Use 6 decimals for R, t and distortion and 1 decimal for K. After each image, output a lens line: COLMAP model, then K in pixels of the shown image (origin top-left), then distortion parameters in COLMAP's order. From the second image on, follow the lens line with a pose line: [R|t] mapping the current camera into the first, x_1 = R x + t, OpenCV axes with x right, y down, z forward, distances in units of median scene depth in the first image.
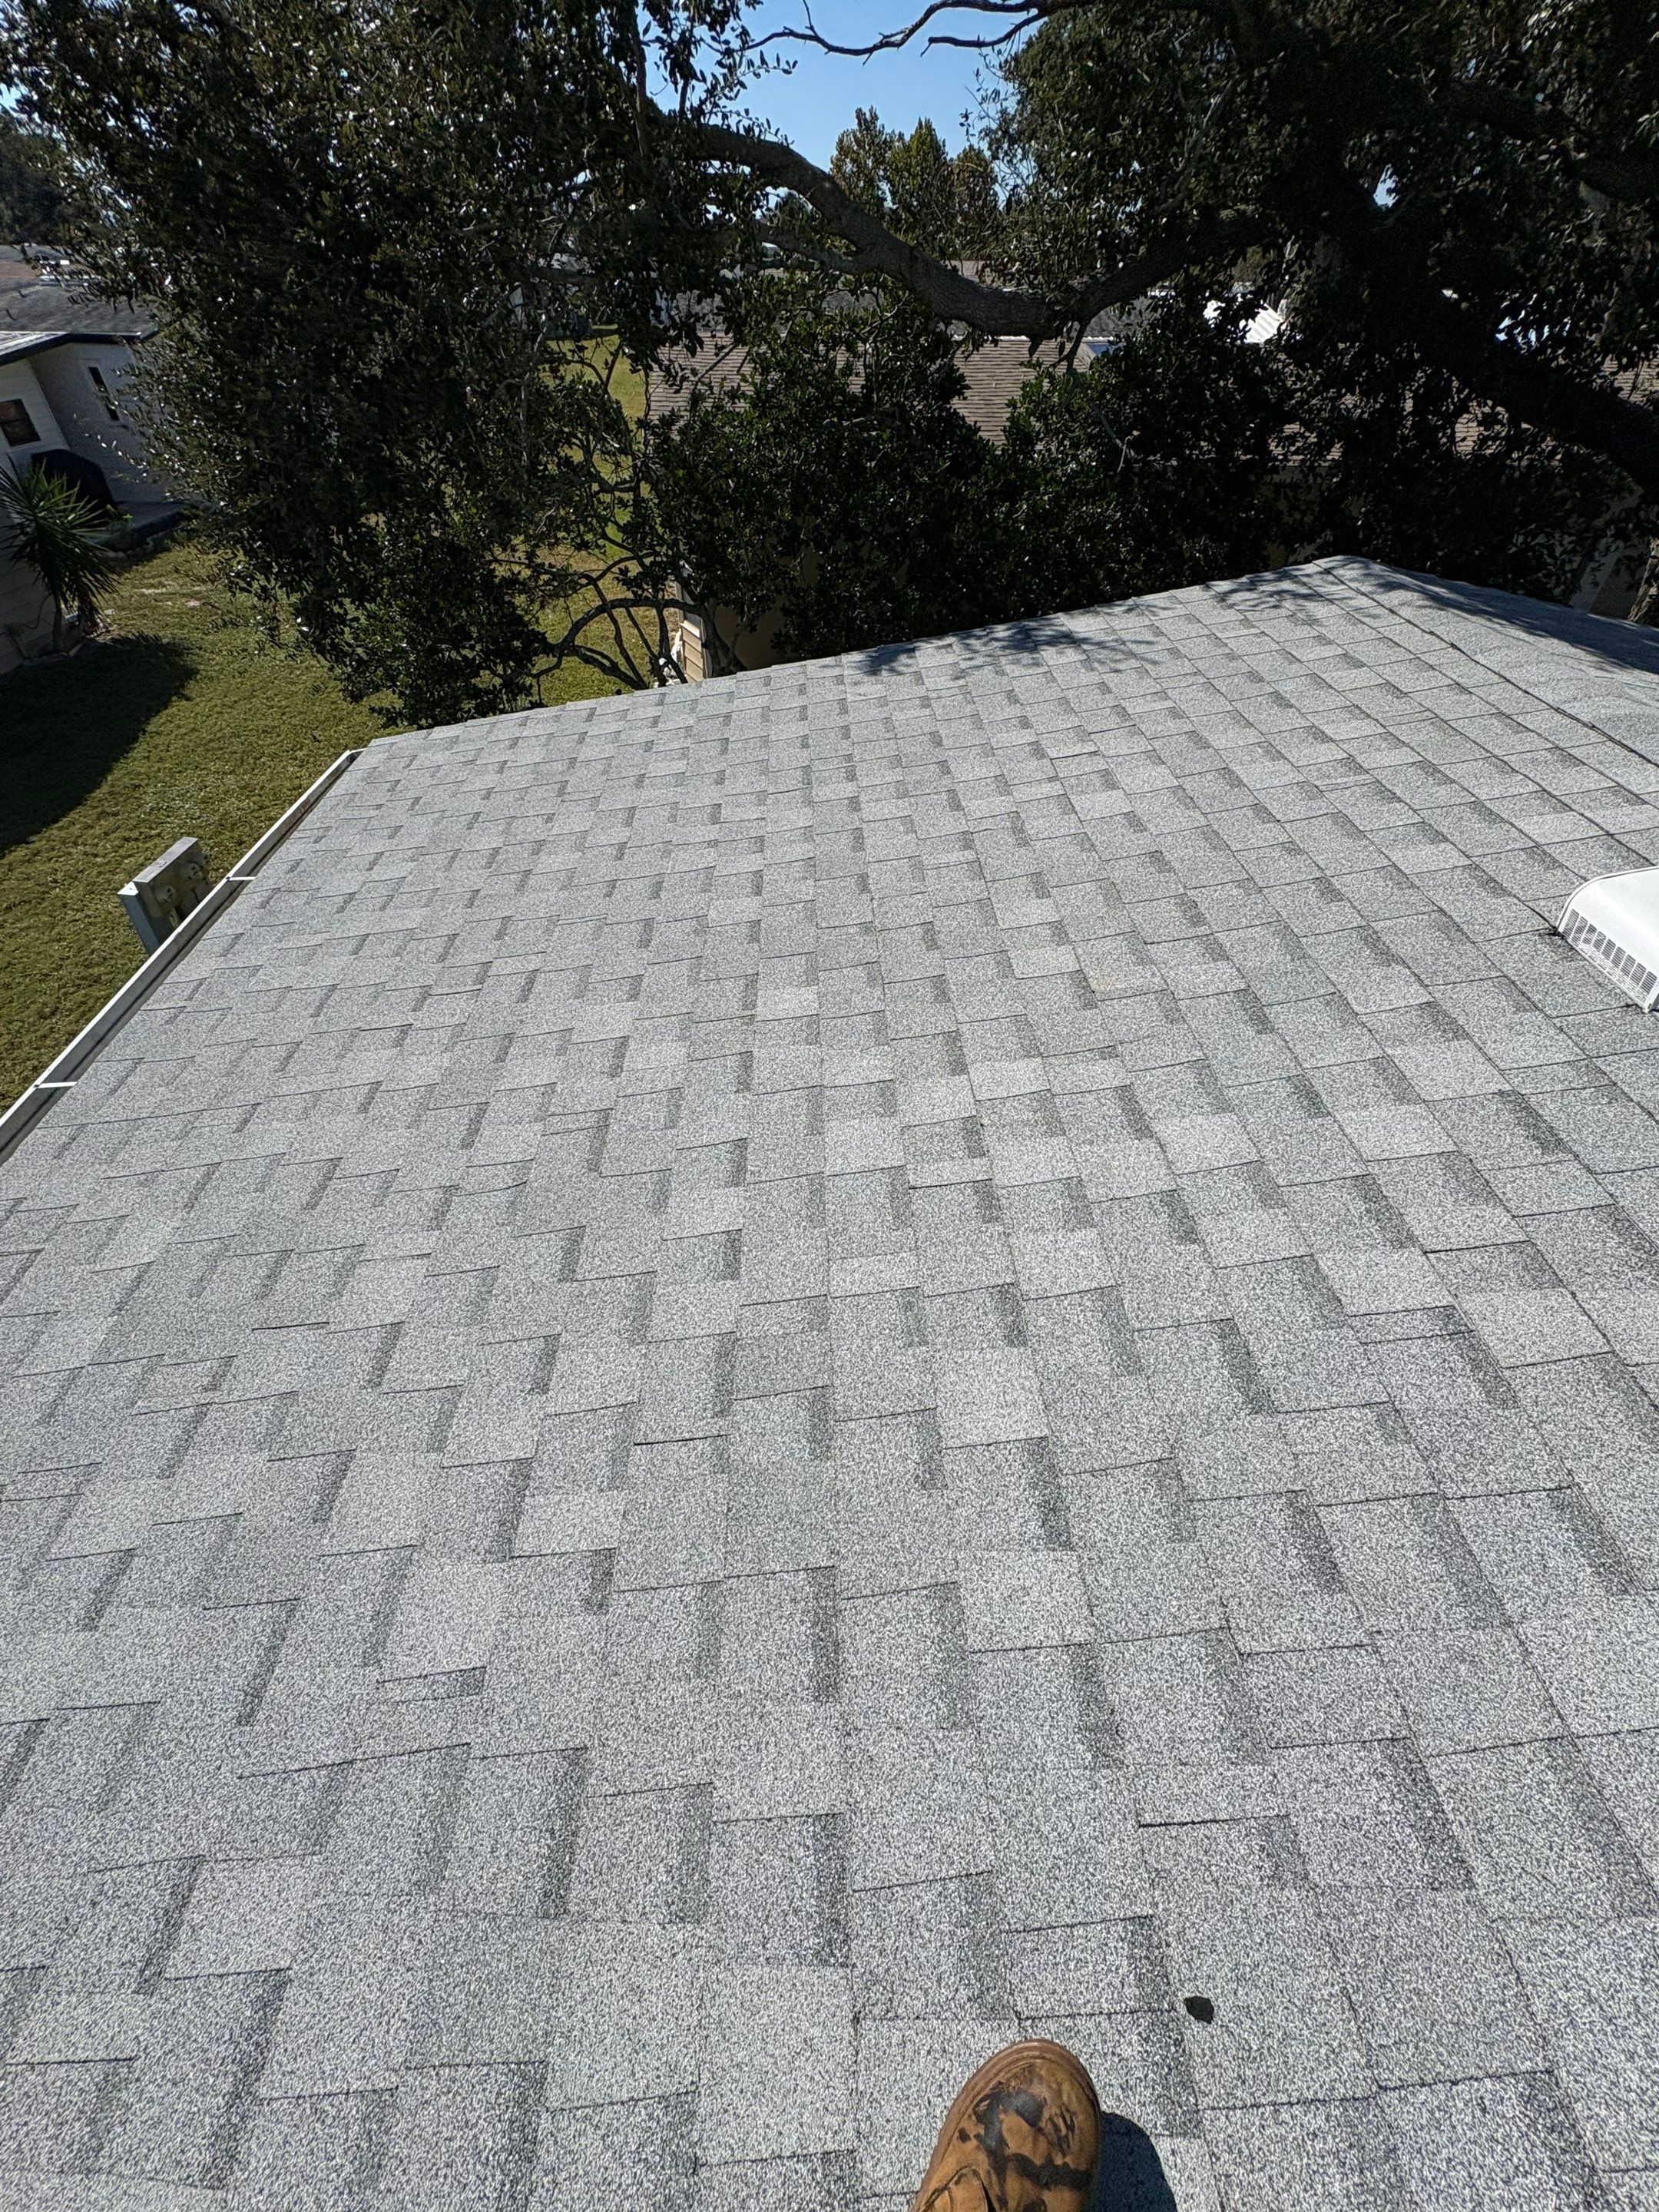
lens RADIAL K [[867.9, 0, 829.6], [0, 867.9, 1117.3], [0, 0, 1]] dist [0.001440, 0.000725]
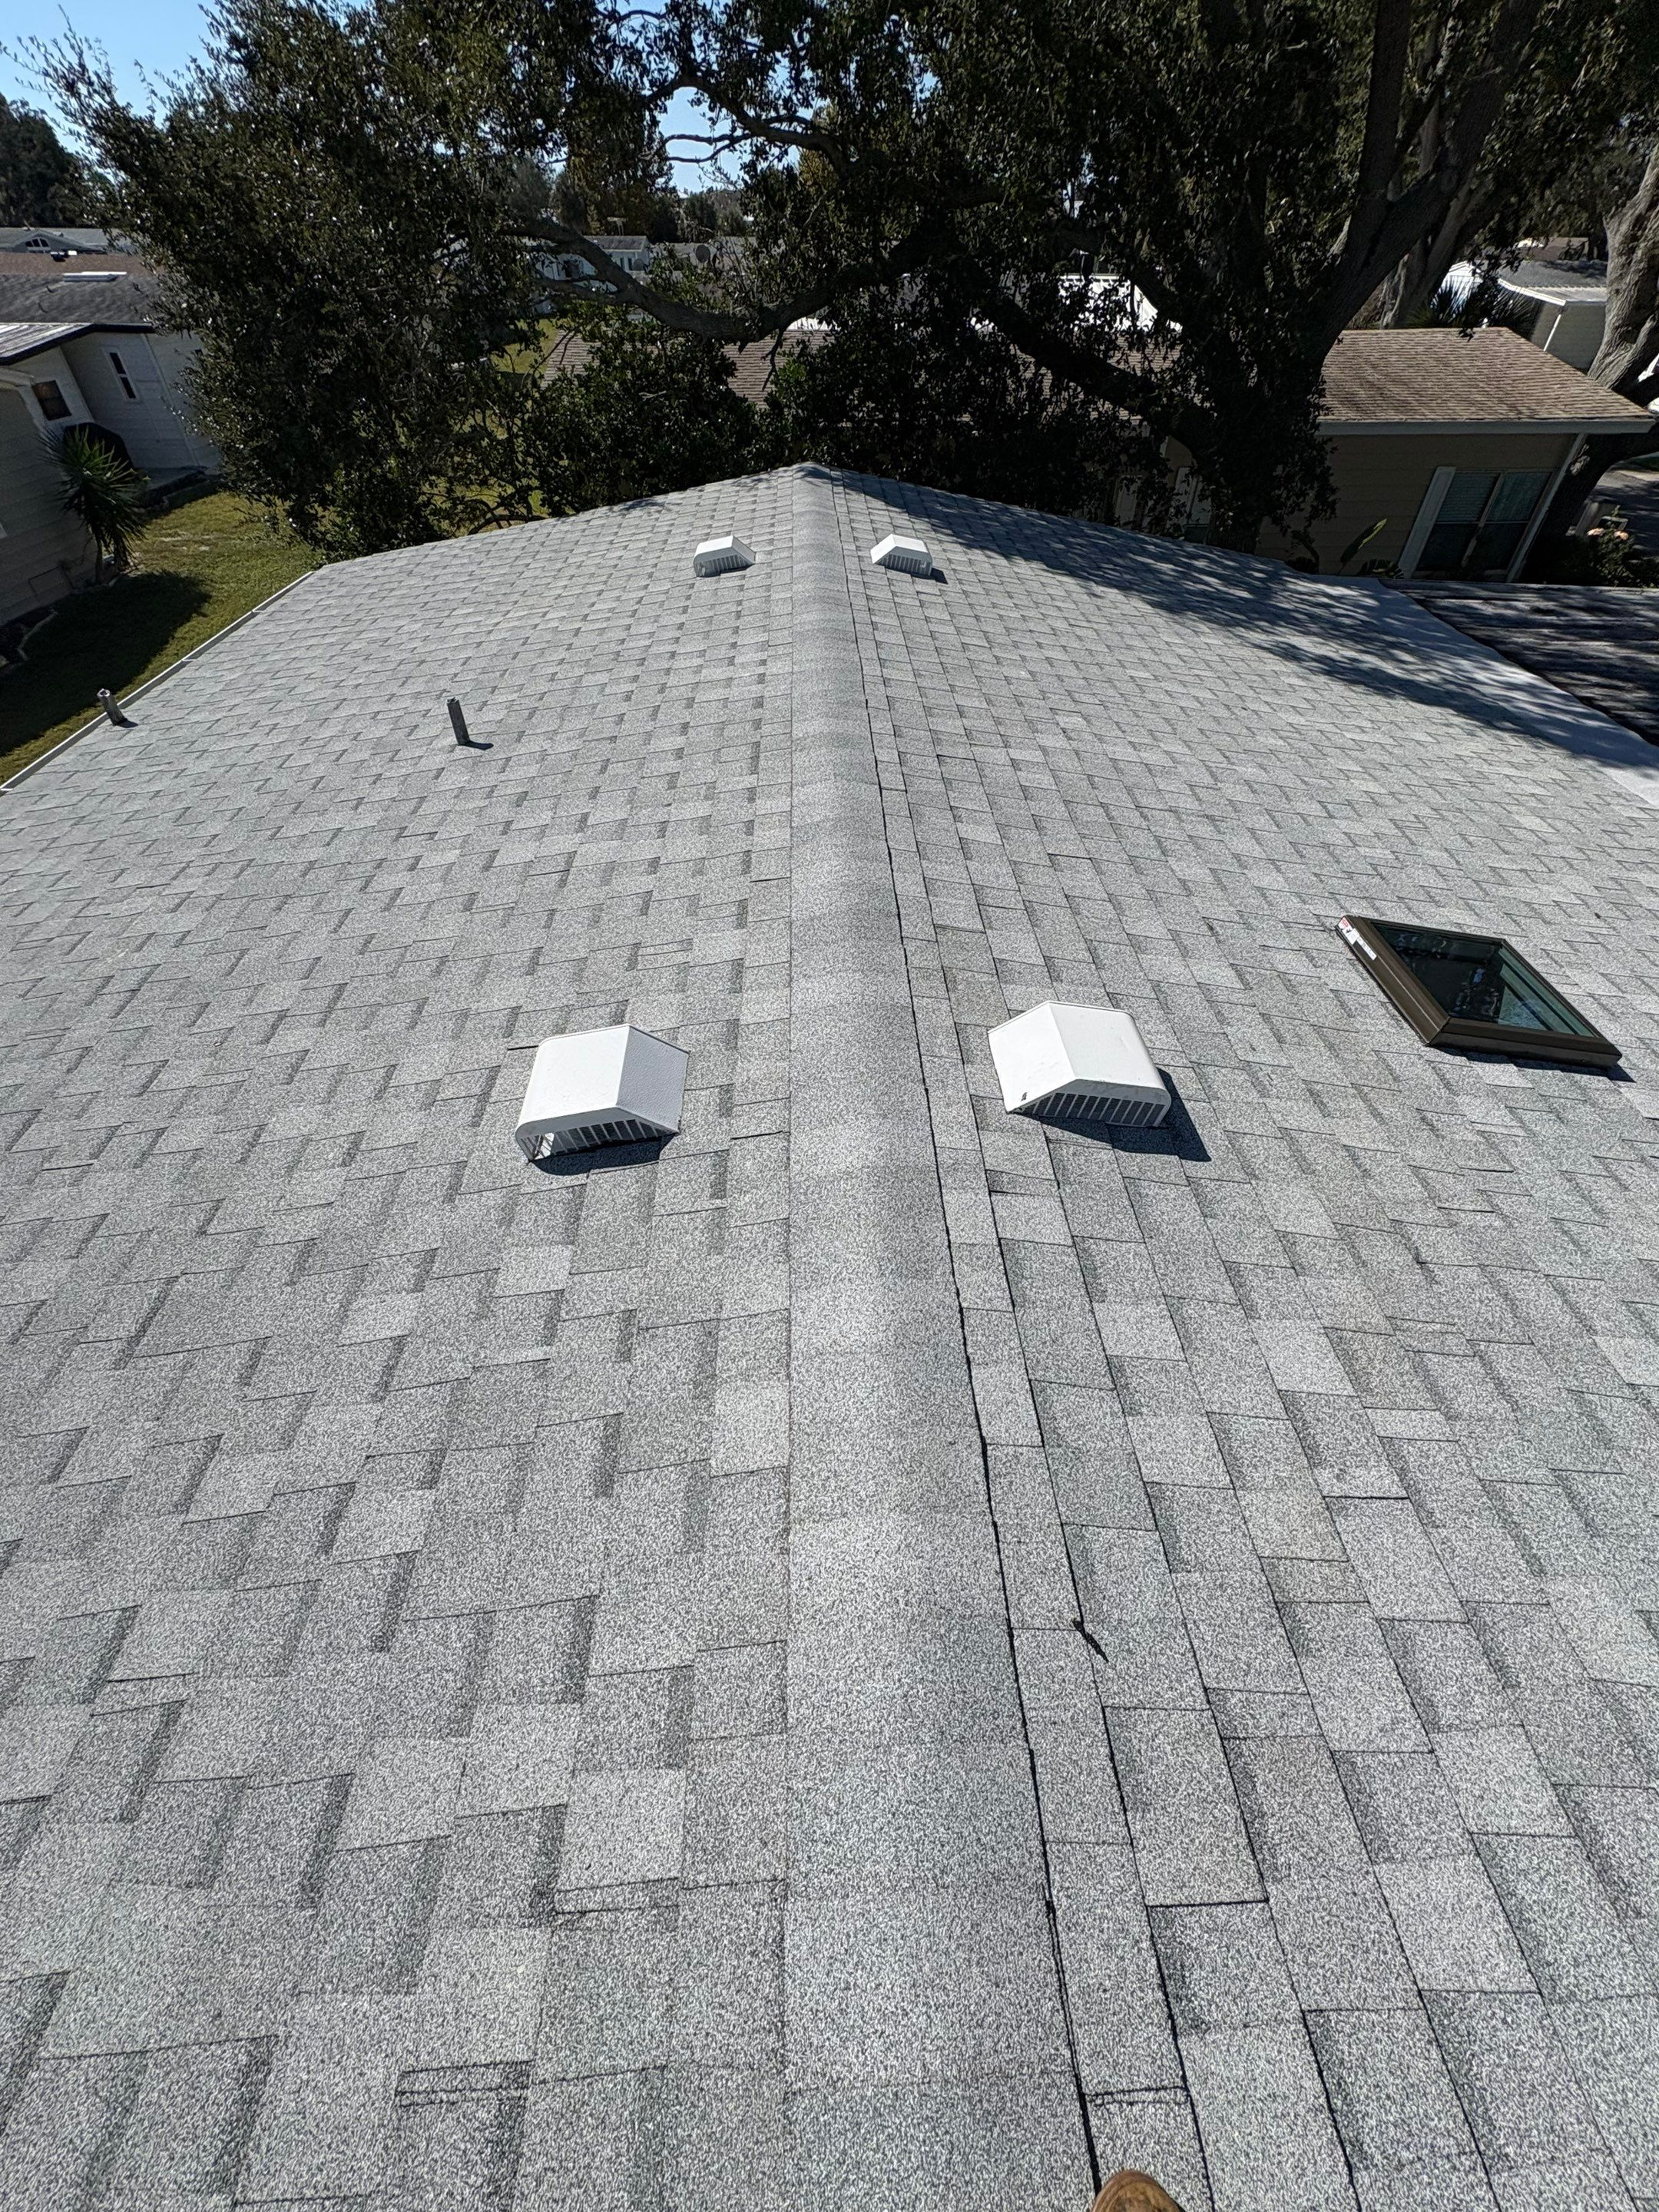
lens RADIAL K [[867.9, 0, 833.4], [0, 867.9, 1108.1], [0, 0, 1]] dist [0.001440, 0.000725]
pose [[0.999962, -0.008673, 0.000405, 0.177858], [0.008667, 0.999877, 0.013089, 0.227214], [-0.000519, -0.013085, 0.999914, -0.283928]]
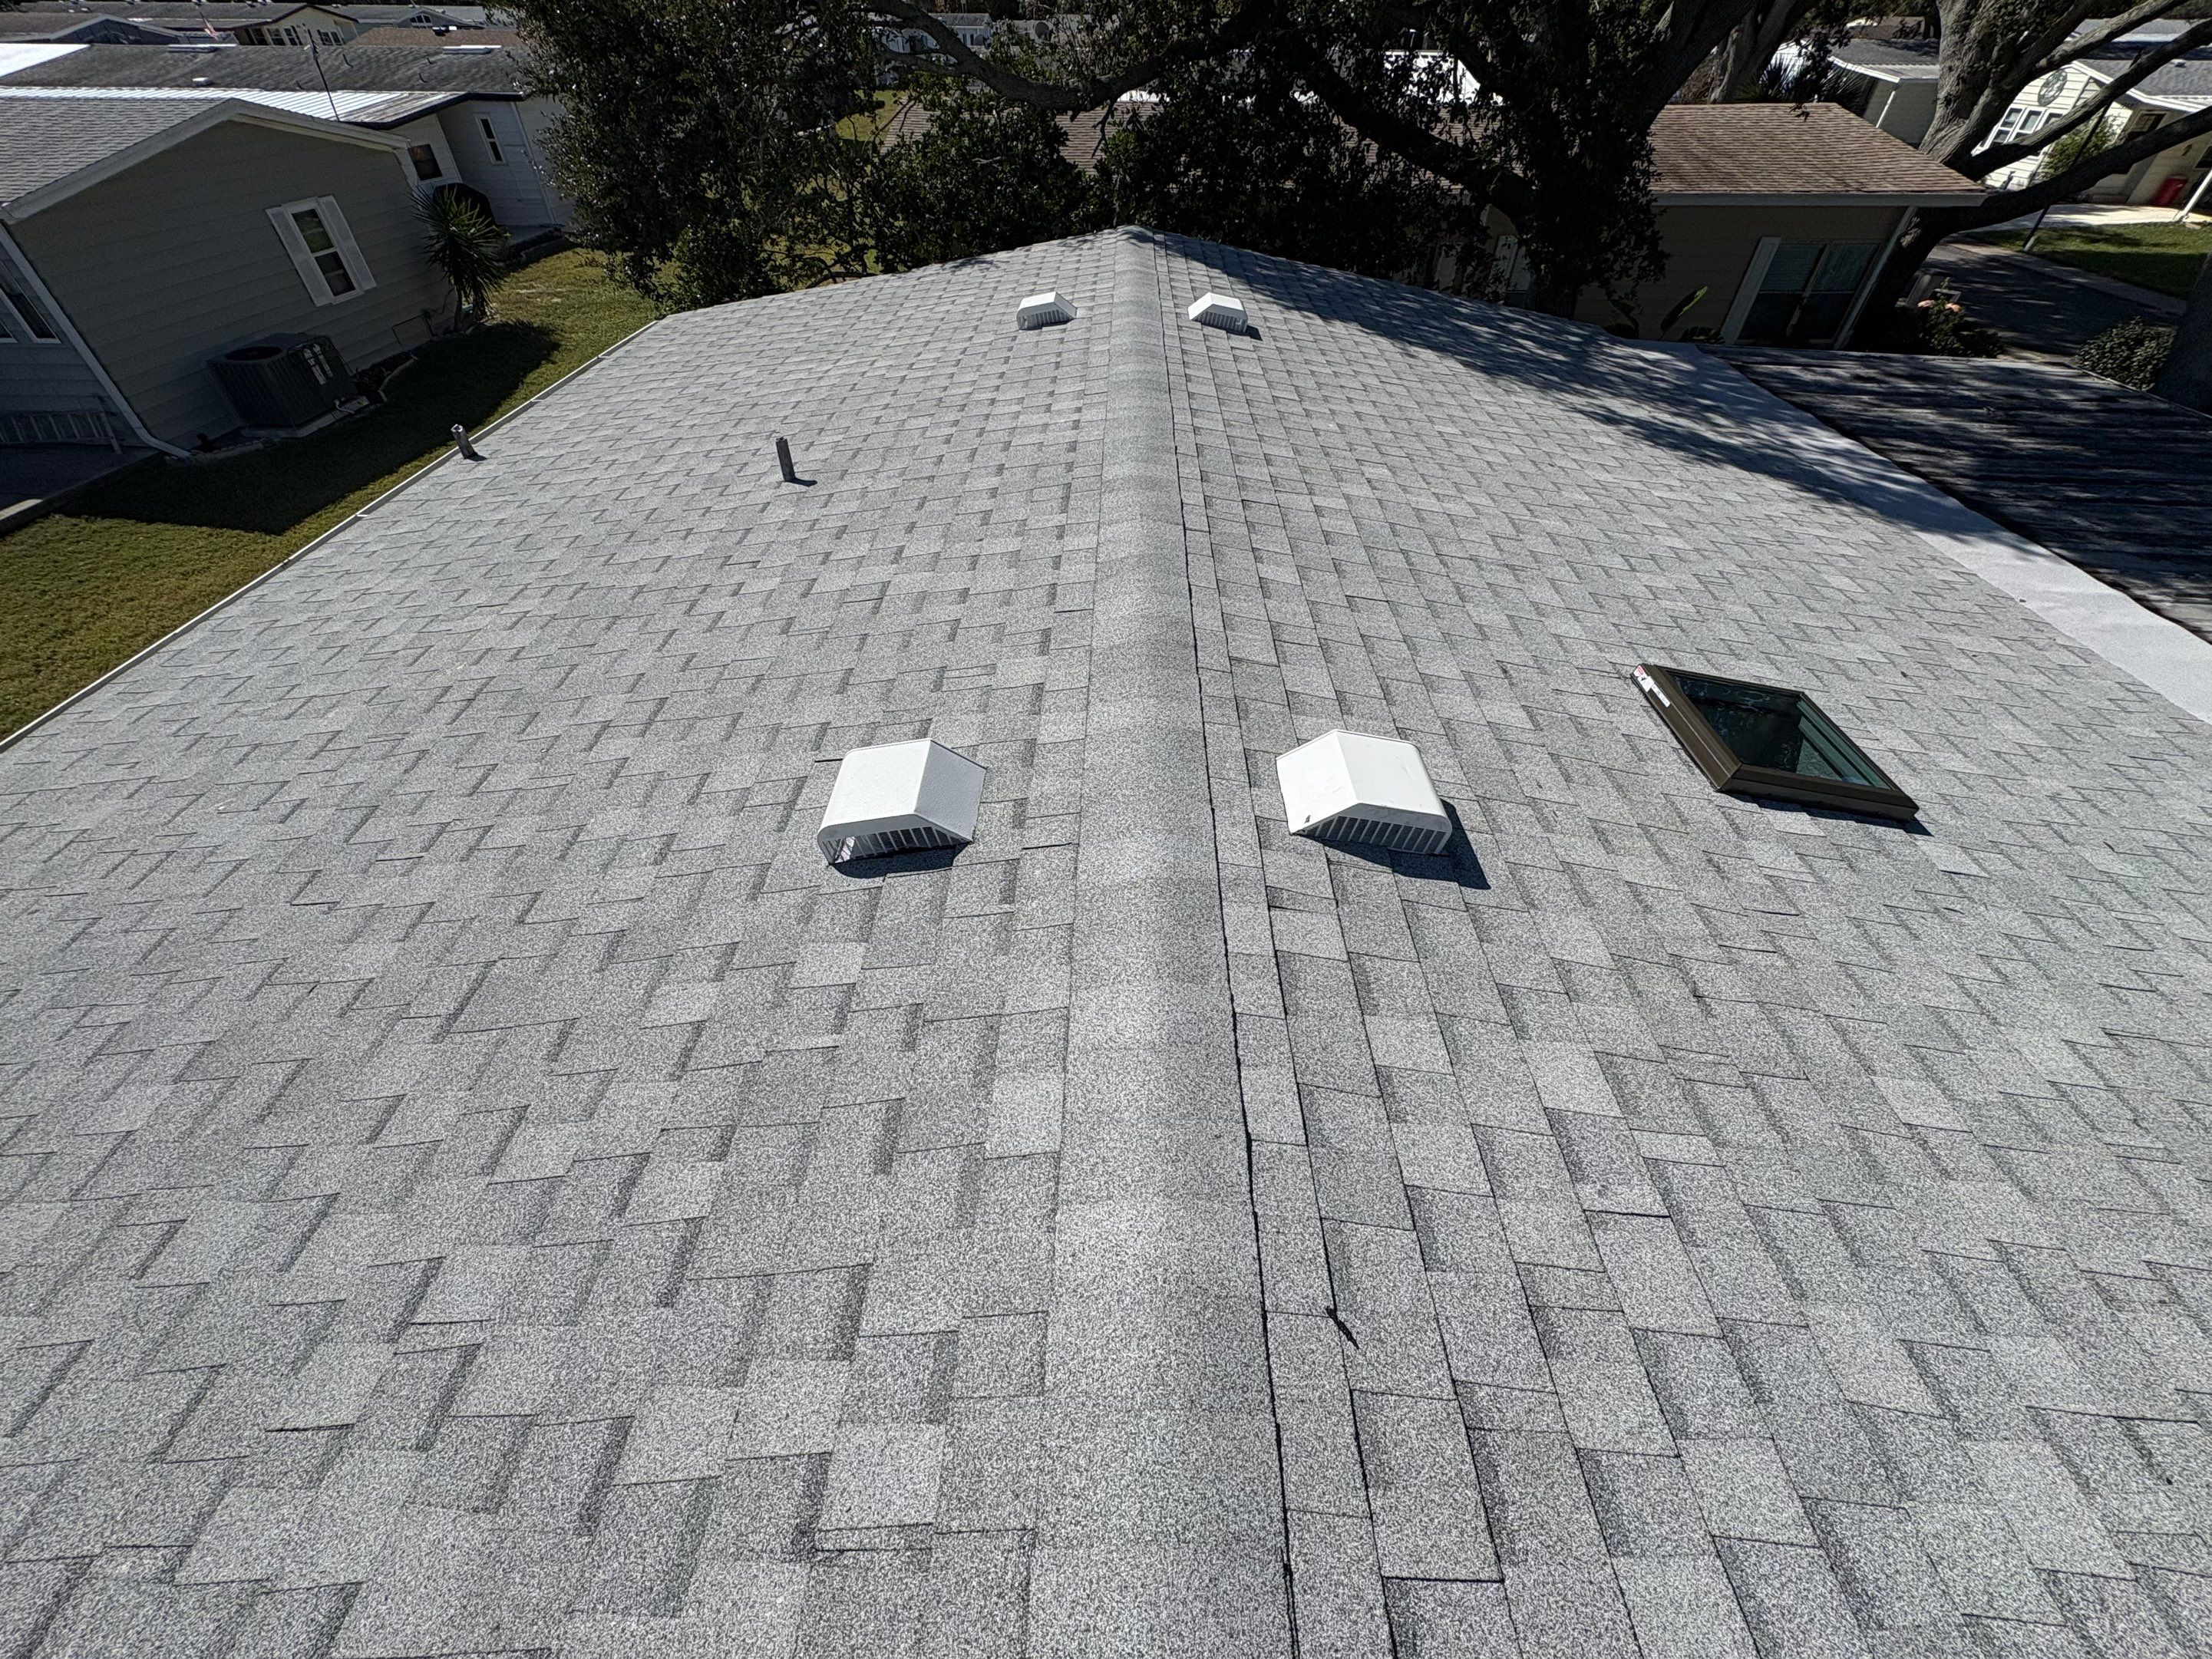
lens RADIAL K [[867.8, 0, 1106.5], [0, 867.8, 829.9], [0, 0, 1]] dist [0.001440, 0.000725]
pose [[0.998927, 0.028764, -0.036298, 0.180178], [-0.029484, 0.999376, -0.019468, 0.232074], [0.035715, 0.020517, 0.999151, -0.288052]]
